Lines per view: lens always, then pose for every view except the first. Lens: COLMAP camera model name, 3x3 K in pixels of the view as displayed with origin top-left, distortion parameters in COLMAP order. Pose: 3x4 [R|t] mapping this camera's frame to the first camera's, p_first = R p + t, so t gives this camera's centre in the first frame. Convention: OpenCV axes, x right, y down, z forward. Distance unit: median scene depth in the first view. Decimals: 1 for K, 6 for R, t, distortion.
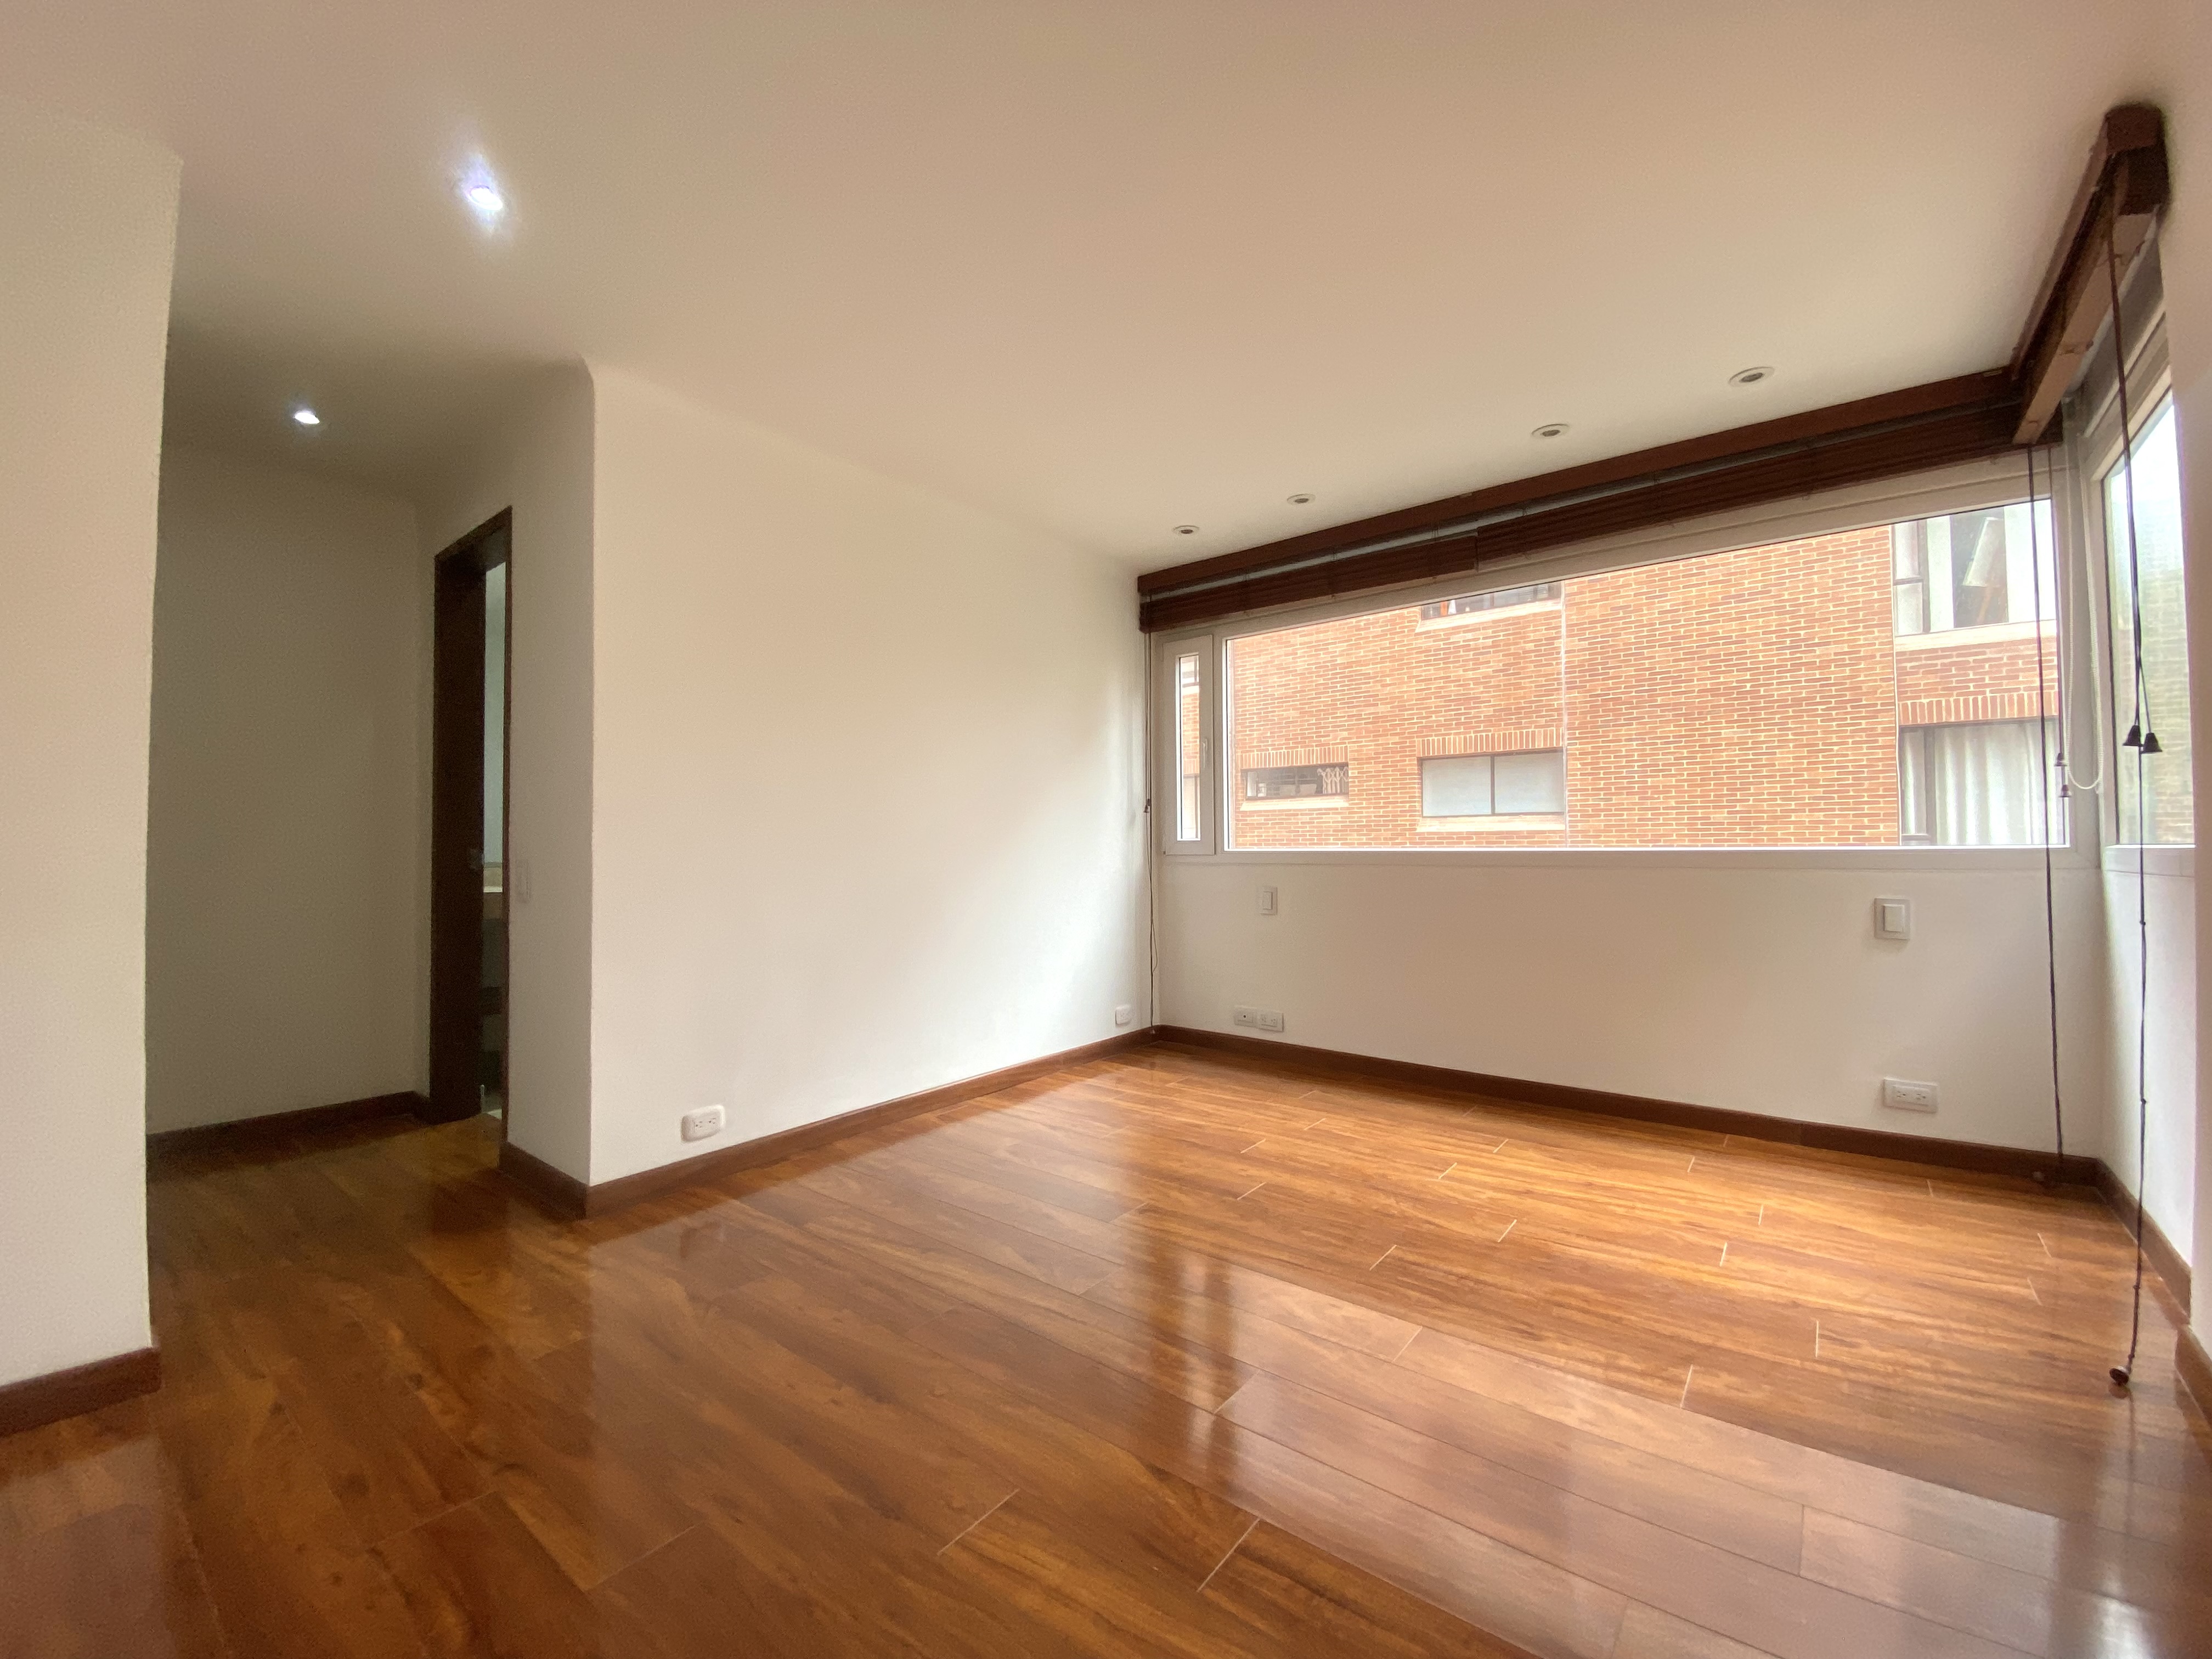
lens RADIAL K [[919.5, 0, 1086.2], [0, 919.5, 820.6], [0, 0, 1]] dist [-0.013606, -0.008055]
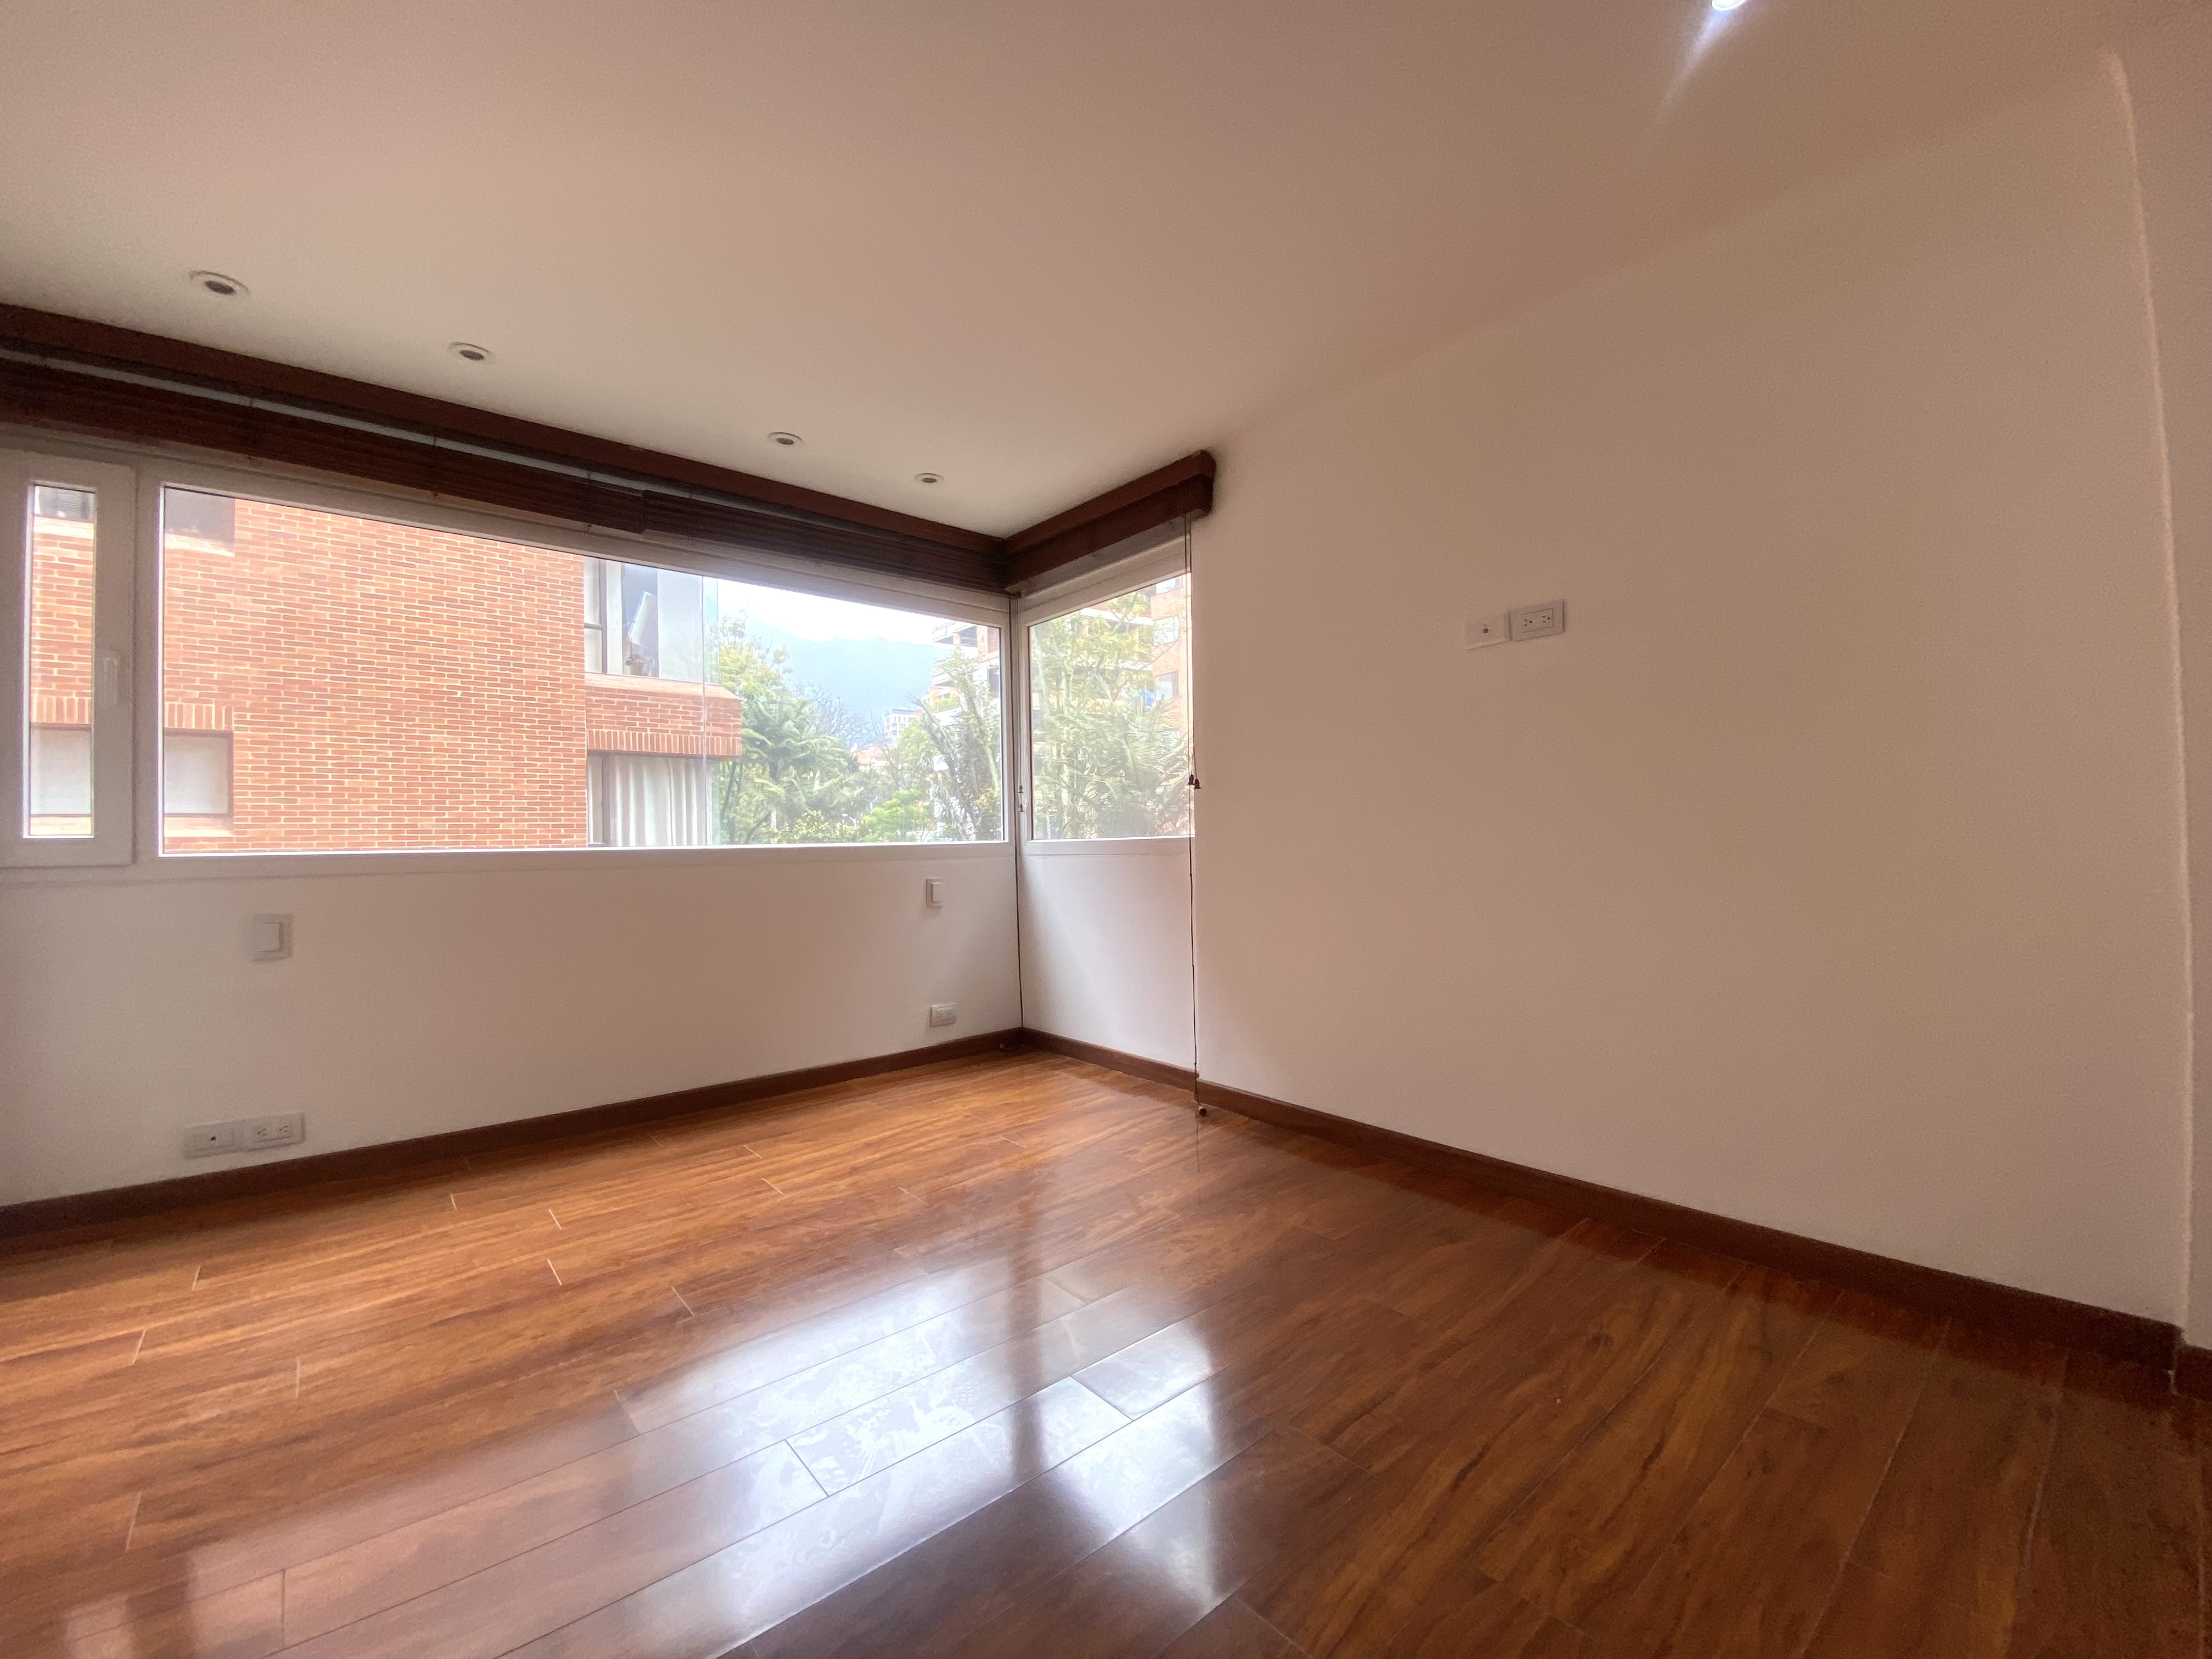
lens RADIAL K [[919.5, 0, 1086.4], [0, 919.5, 831.1], [0, 0, 1]] dist [-0.013606, -0.008055]
pose [[0.133904, 0.015173, 0.990878, -0.425869], [-0.010221, 0.999851, -0.013929, 0.024404], [-0.990942, -0.008263, 0.134039, 0.480439]]
